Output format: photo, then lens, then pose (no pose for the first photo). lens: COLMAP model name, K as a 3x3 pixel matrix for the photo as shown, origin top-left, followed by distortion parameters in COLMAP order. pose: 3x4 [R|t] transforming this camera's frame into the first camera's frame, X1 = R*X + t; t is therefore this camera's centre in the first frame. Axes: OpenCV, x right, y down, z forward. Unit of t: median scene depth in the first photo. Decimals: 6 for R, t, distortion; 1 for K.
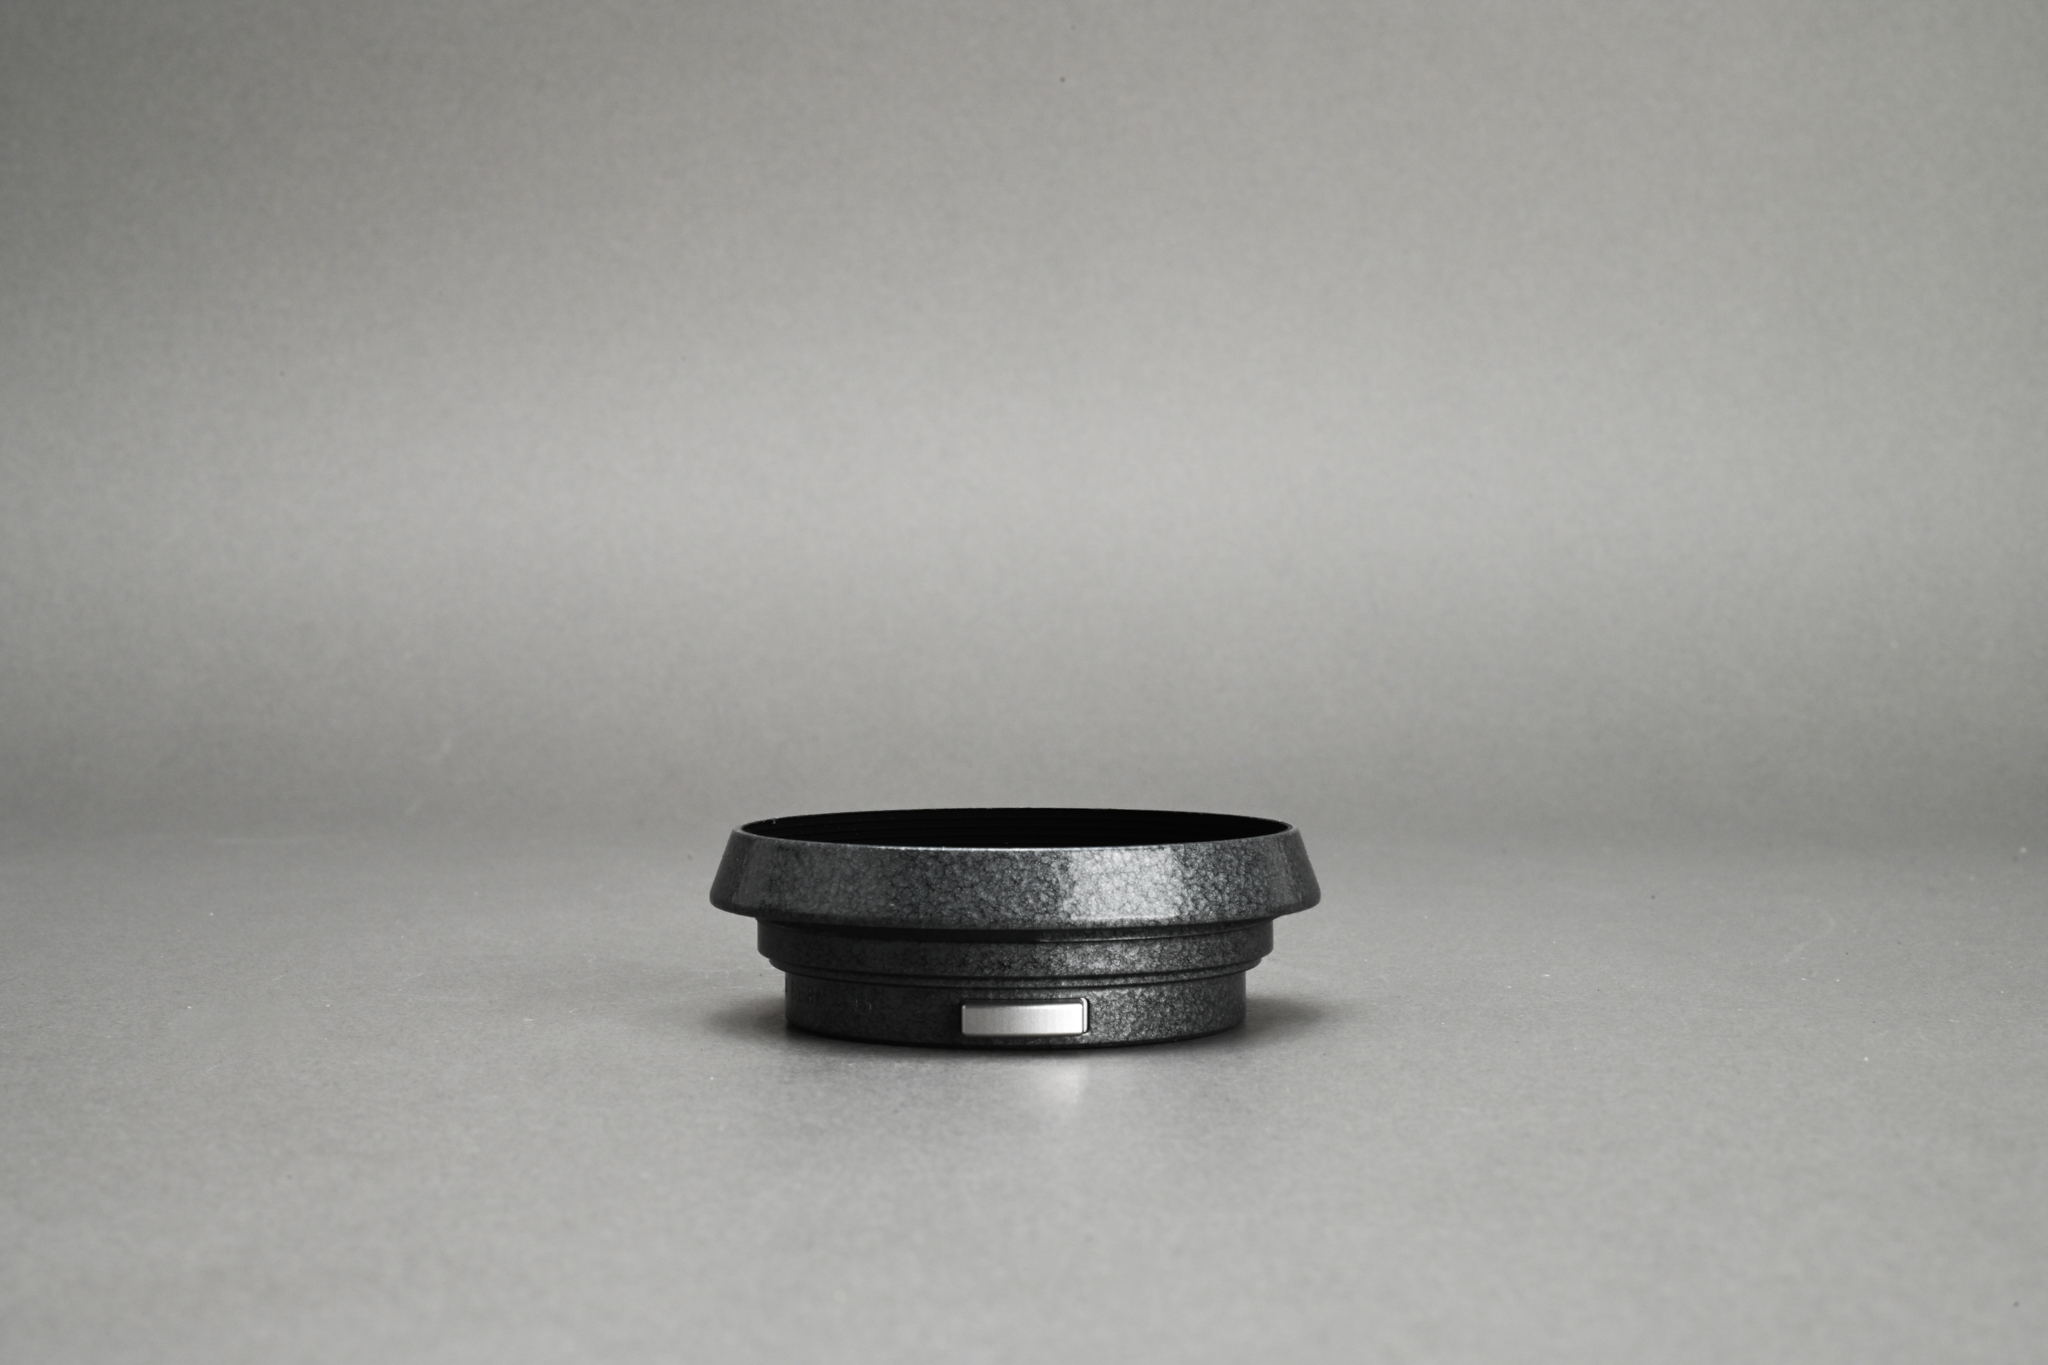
lens RADIAL K [[3852.4, 0, 1018.7], [0, 3852.4, 692.9], [0, 0, 1]] dist [-0.030174, 0.000000]
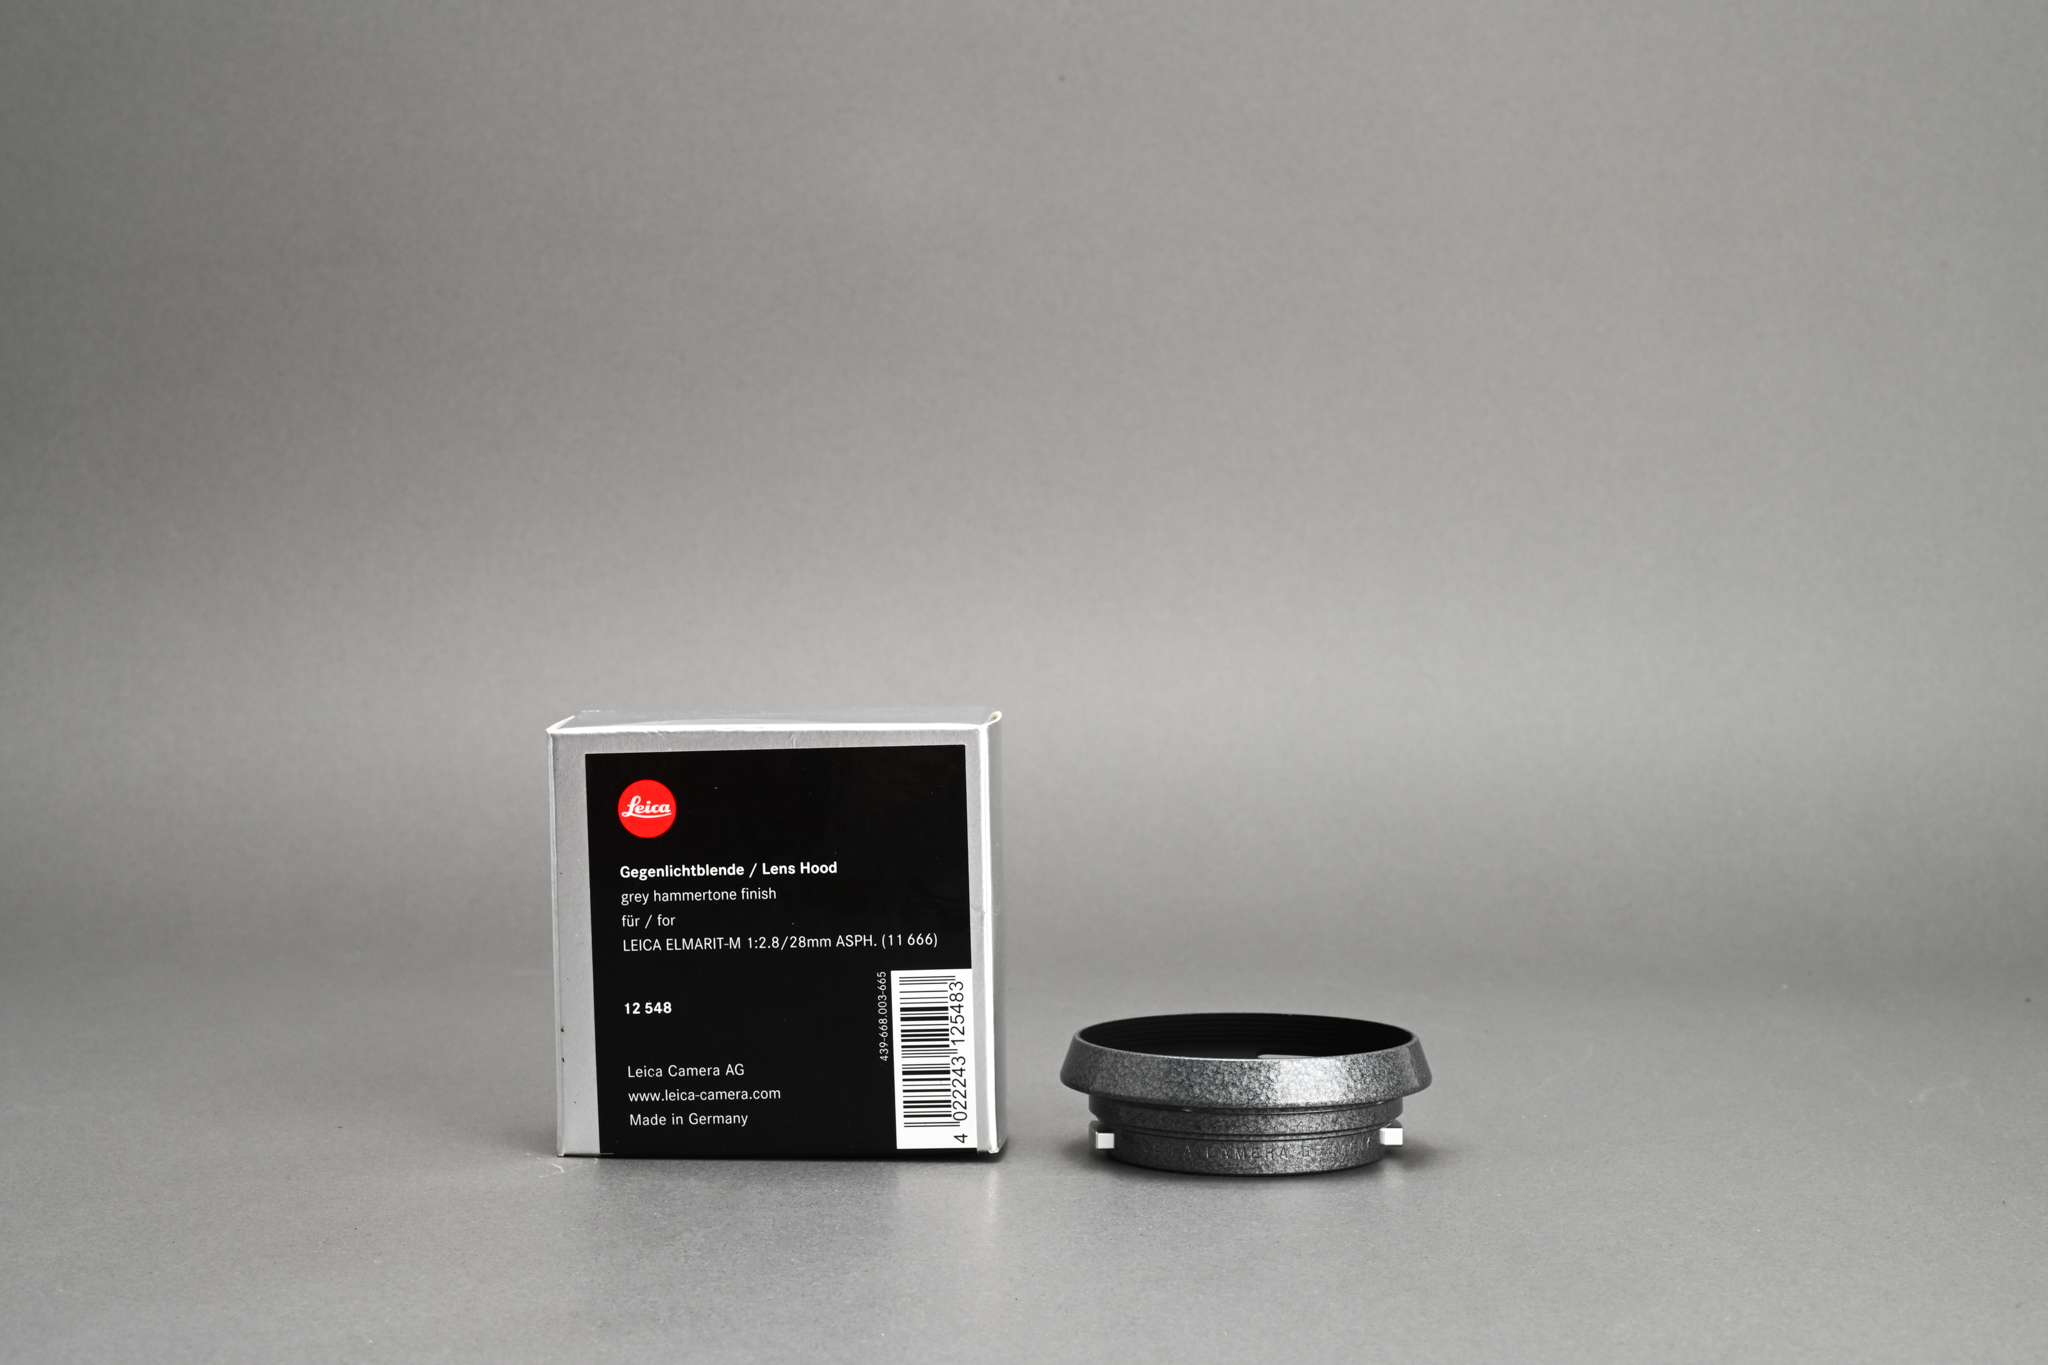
lens RADIAL K [[3852.4, 0, 1020.0], [0, 3852.4, 687.8], [0, 0, 1]] dist [-0.030174, 0.000000]
pose [[0.998620, 0.000492, -0.052524, 0.044544], [0.000216, 0.999909, 0.013471, -0.071236], [0.052526, -0.013464, 0.998529, -0.343588]]
